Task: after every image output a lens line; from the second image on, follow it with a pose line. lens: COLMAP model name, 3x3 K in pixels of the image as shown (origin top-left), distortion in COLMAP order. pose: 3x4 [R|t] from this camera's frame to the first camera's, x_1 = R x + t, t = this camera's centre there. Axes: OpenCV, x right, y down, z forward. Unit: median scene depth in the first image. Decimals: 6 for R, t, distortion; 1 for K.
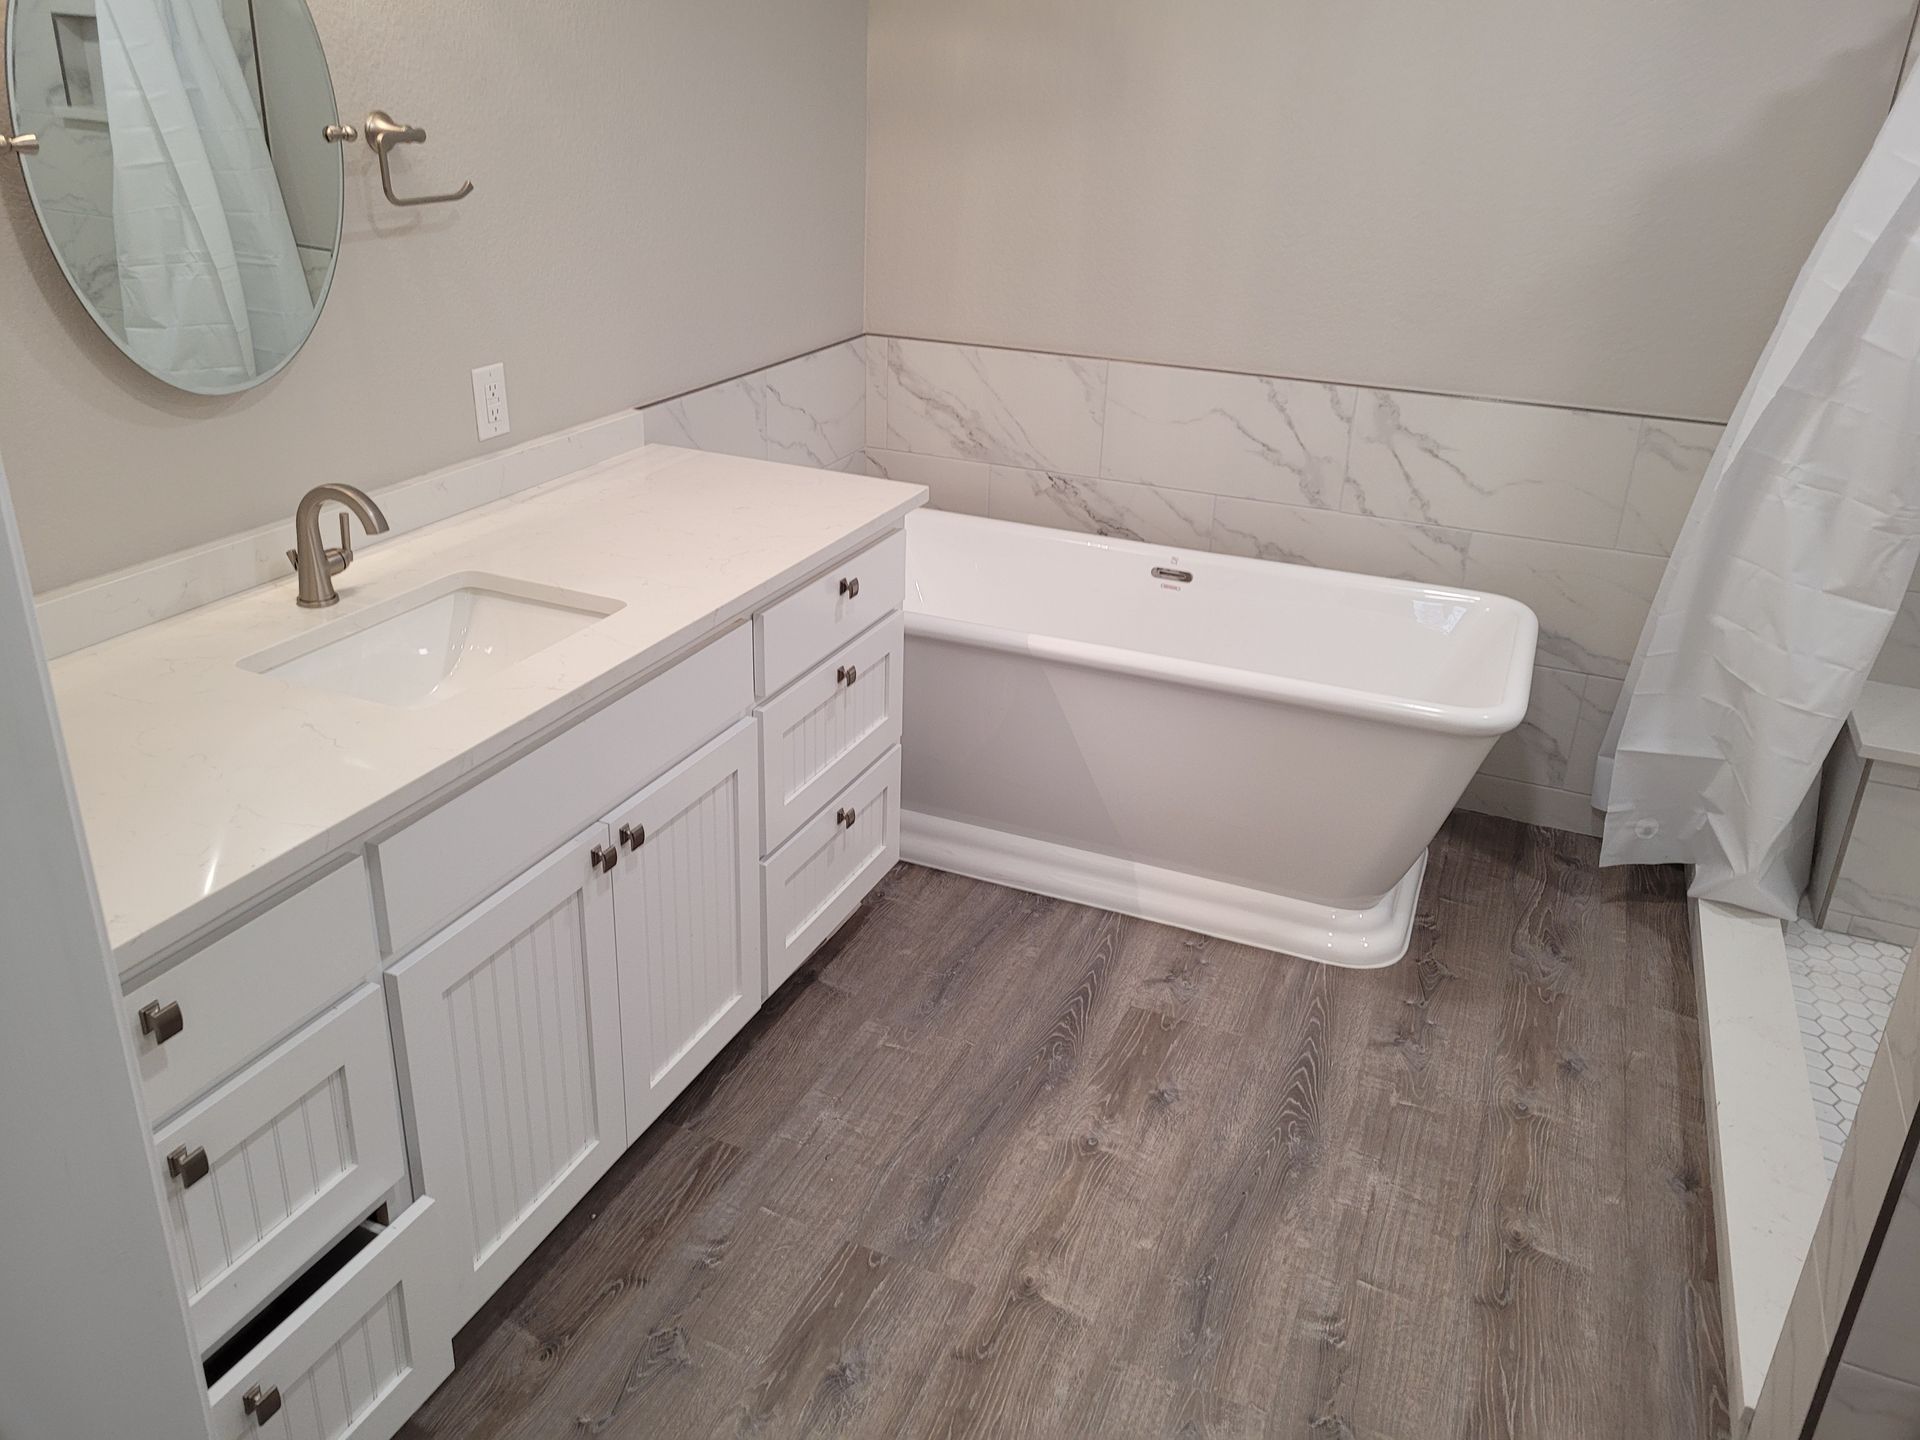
lens RADIAL K [[1444.5, 0, 939.8], [0, 1444.5, 679.2], [0, 0, 1]] dist [0.055371, -0.044793]
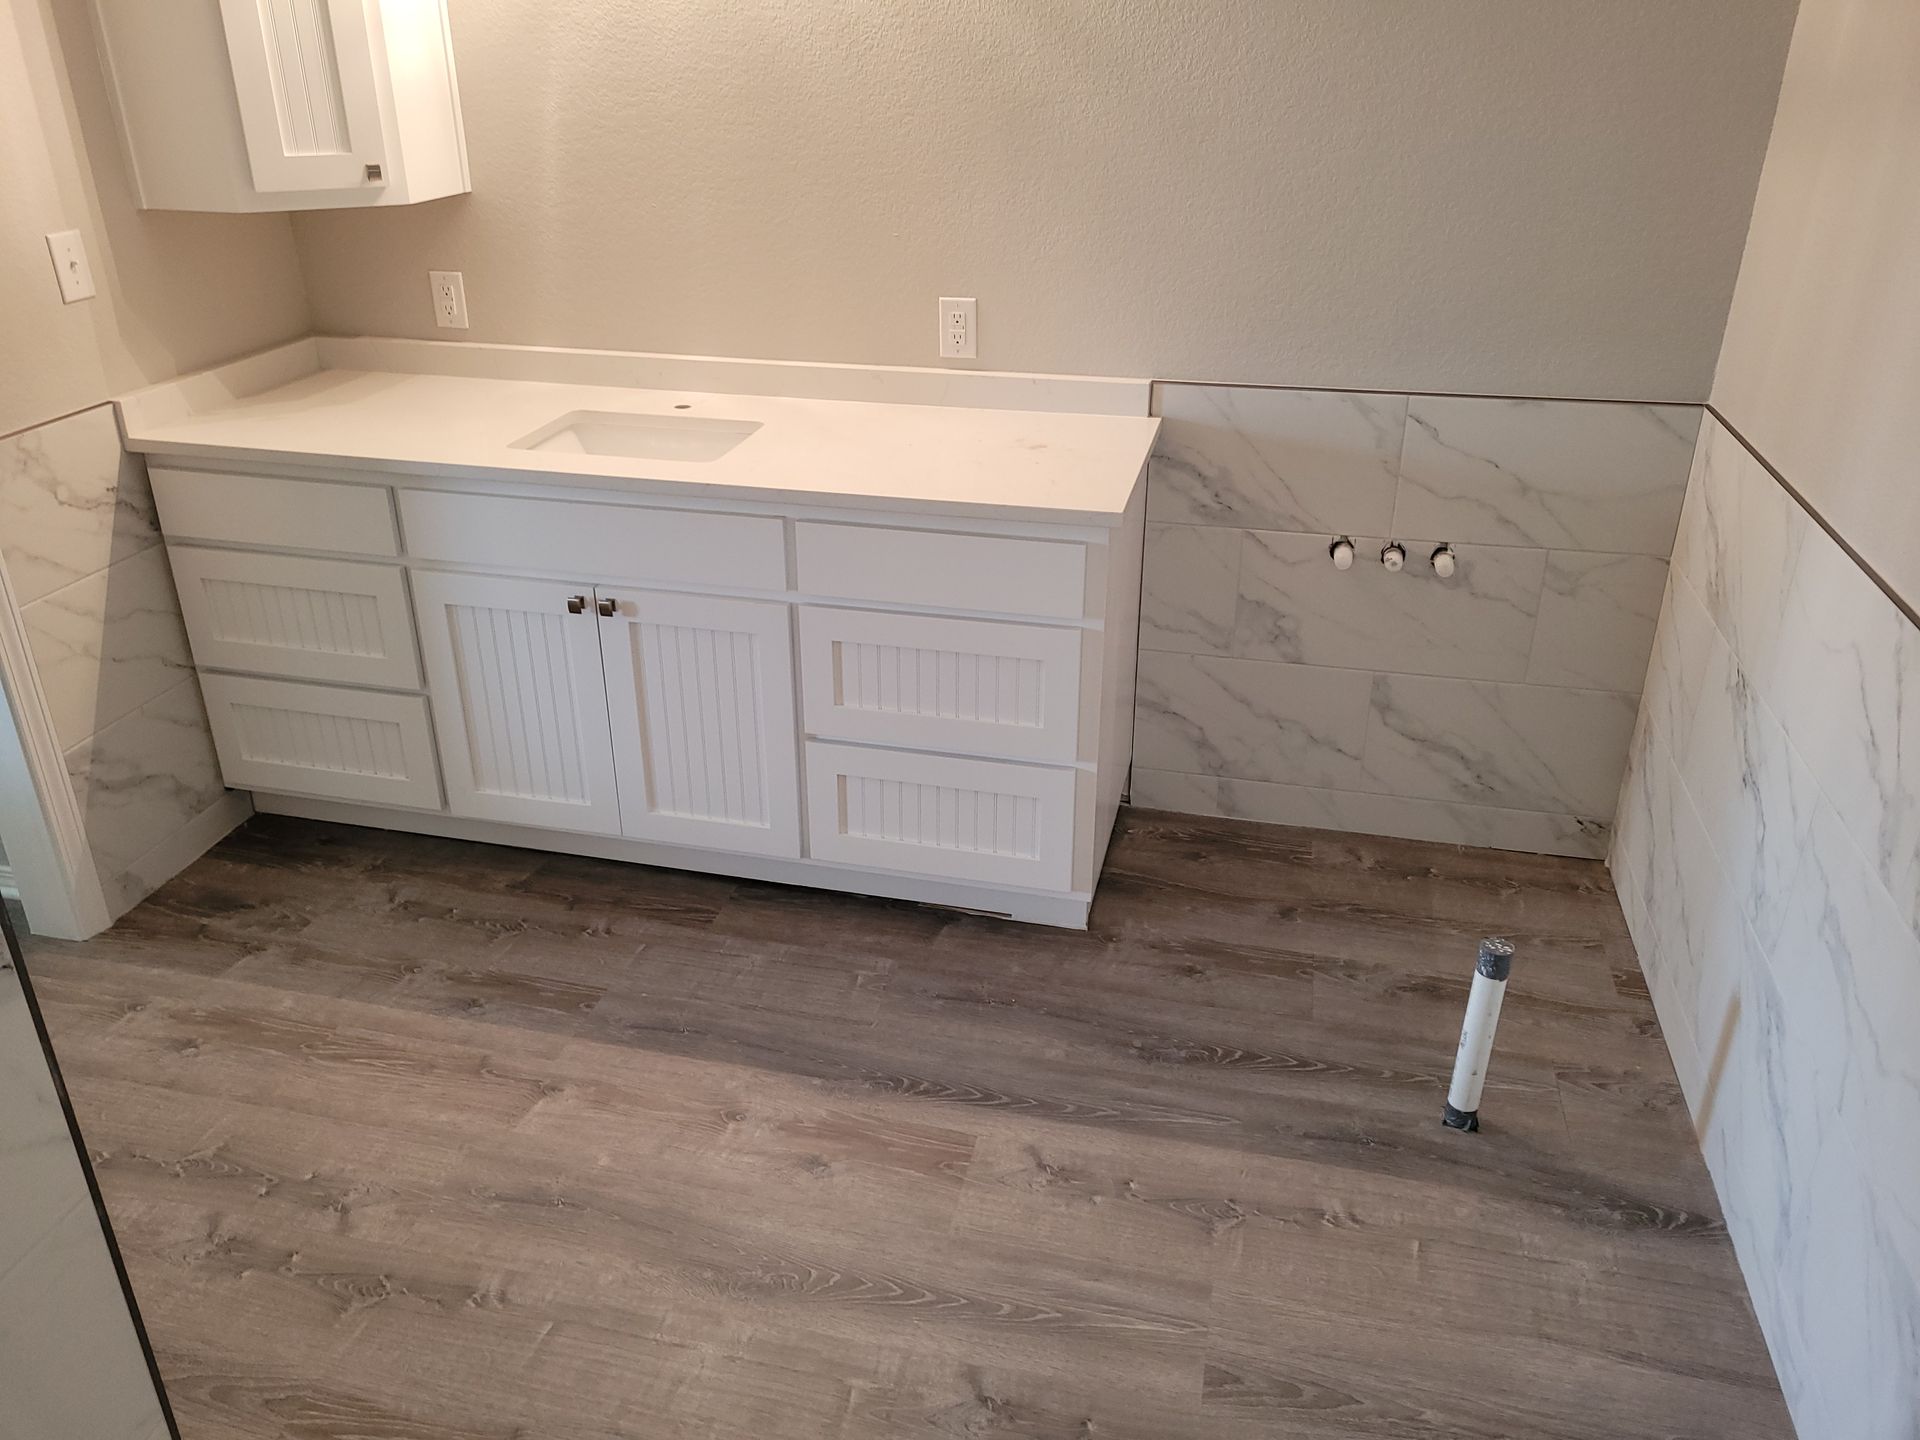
lens RADIAL K [[1444.5, 0, 939.8], [0, 1444.5, 679.2], [0, 0, 1]] dist [0.055371, -0.044793]
pose [[0.167783, 0.383278, -0.908266, 0.934771], [-0.376014, 0.876557, 0.300436, -0.304293], [0.911297, 0.291113, 0.291190, 0.752644]]
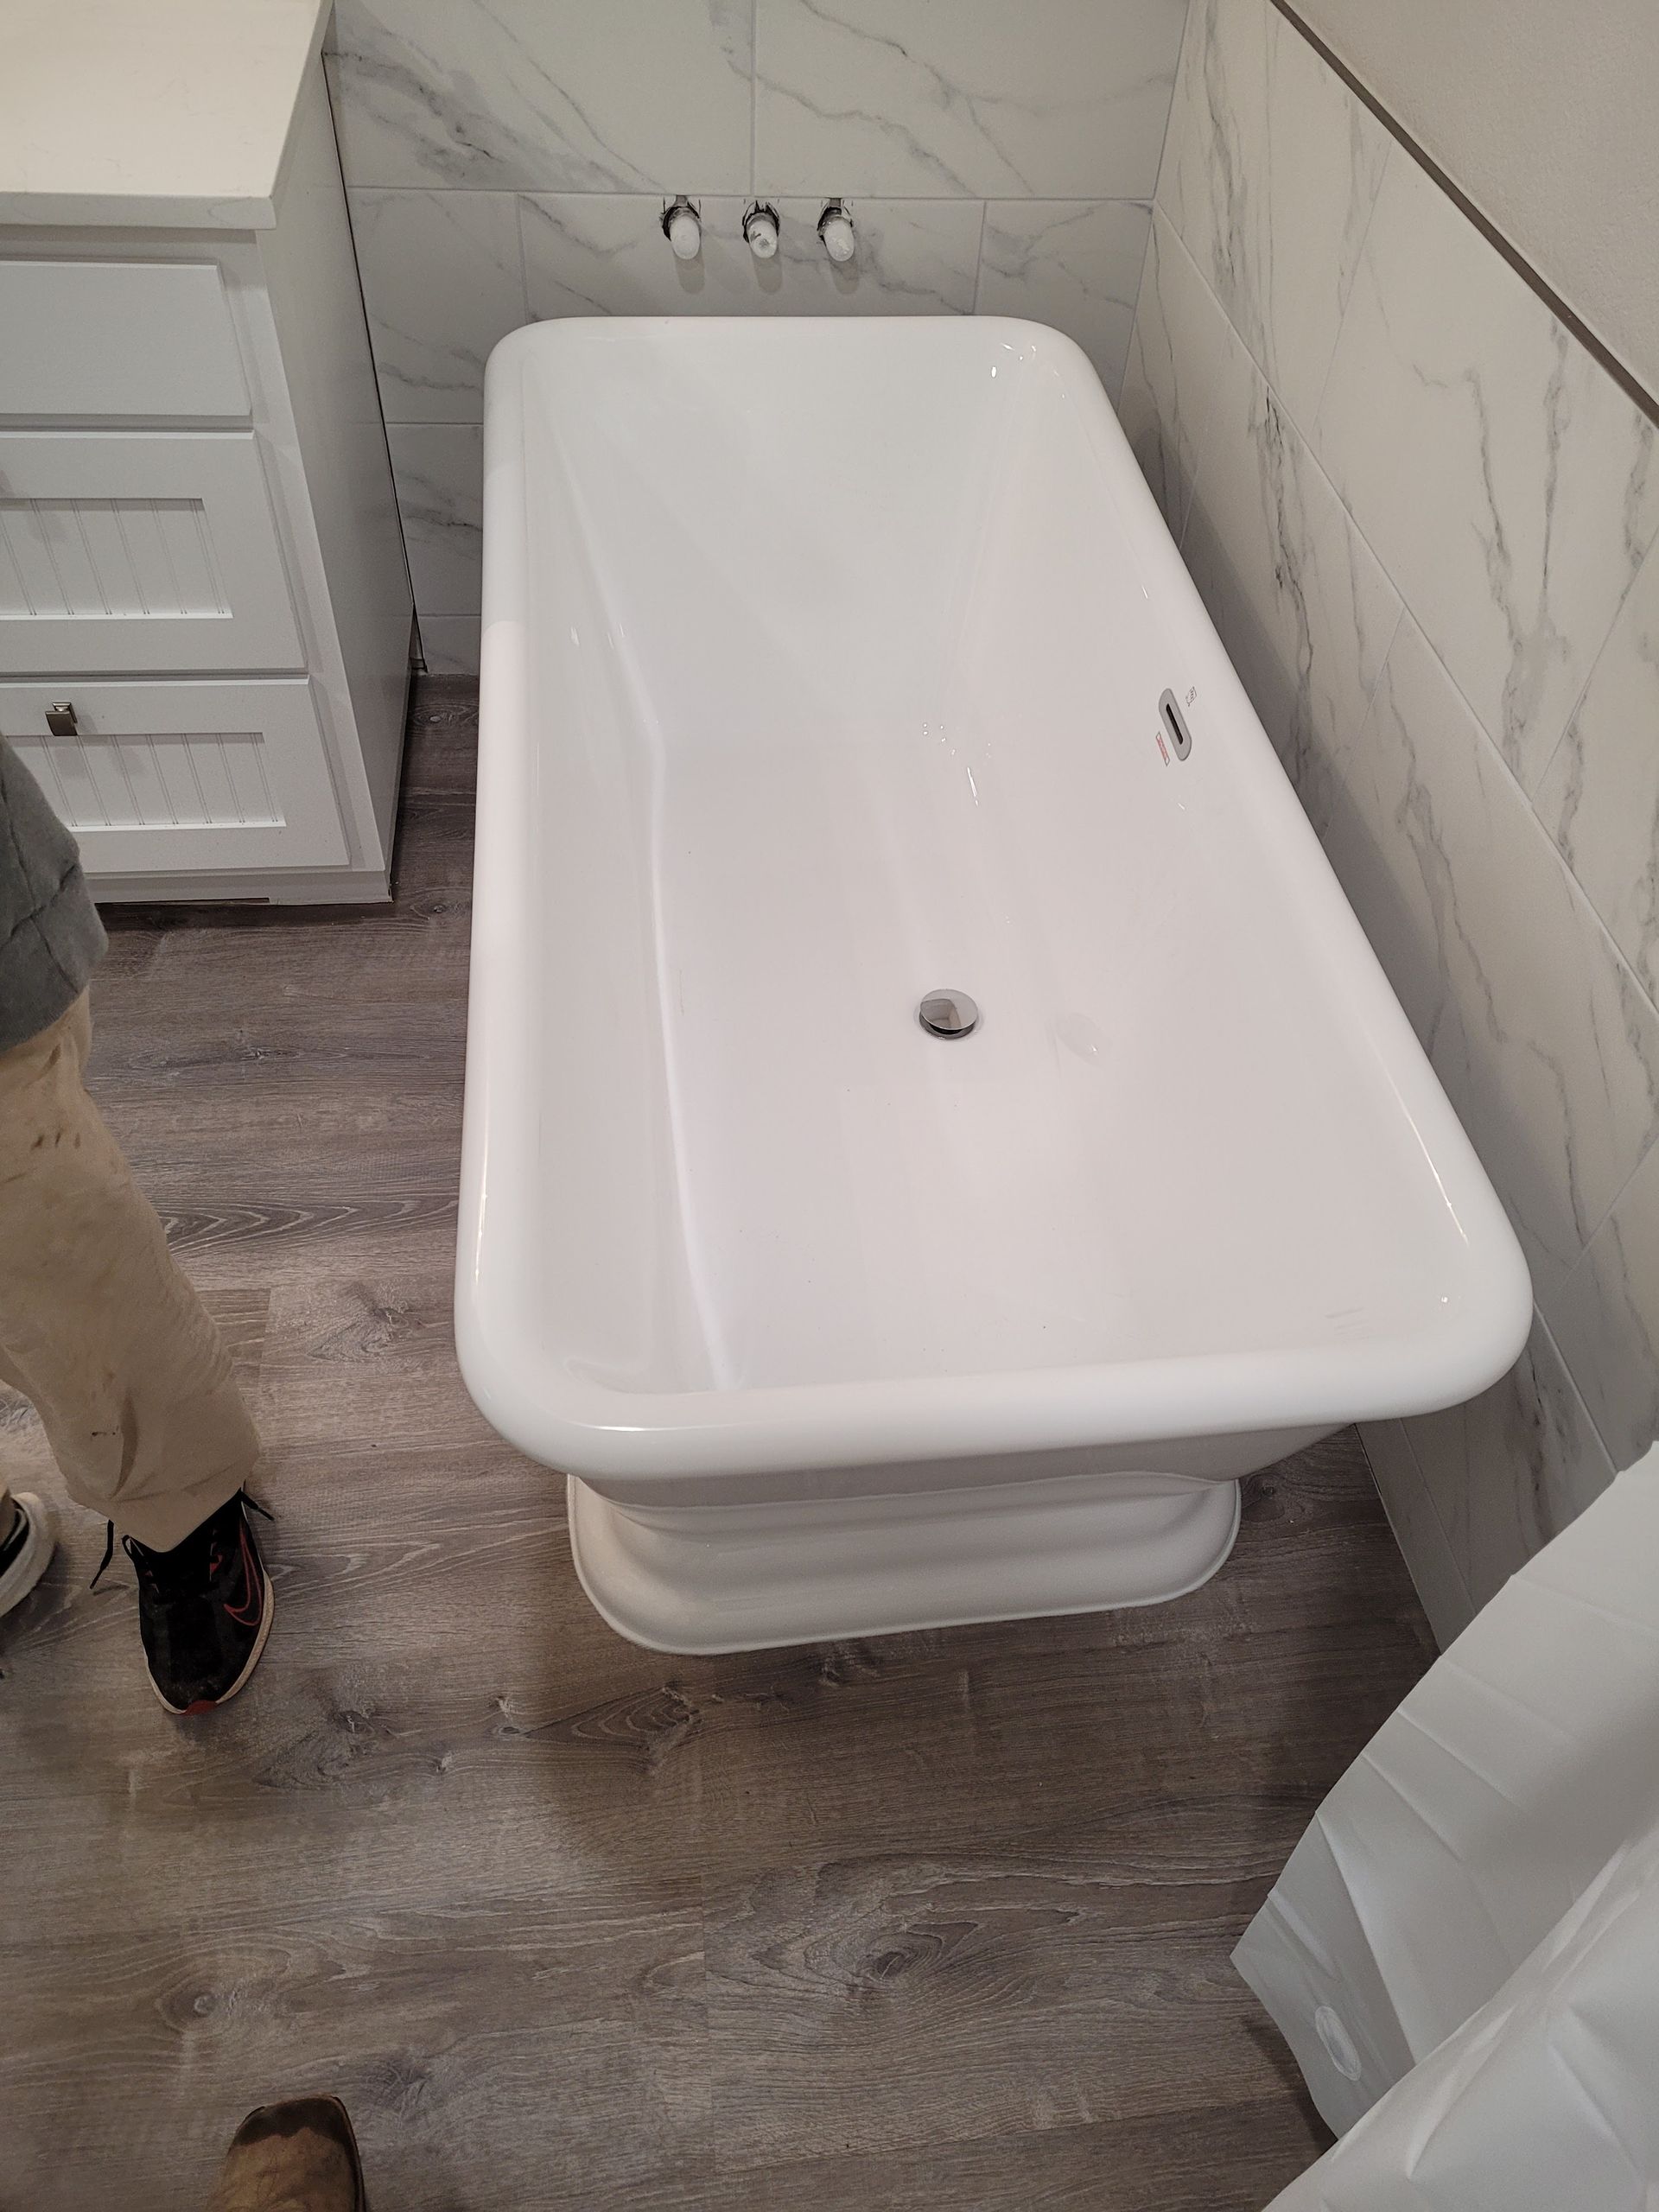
lens RADIAL K [[1659.9, 0, 868.4], [0, 1659.9, 1085.5], [0, 0, 1]] dist [0.066319, -0.051008]
pose [[0.511702, 0.636095, -0.577534, 0.669286], [-0.377018, 0.770272, 0.514334, -0.300272], [0.772023, -0.045445, 0.633968, 0.891658]]
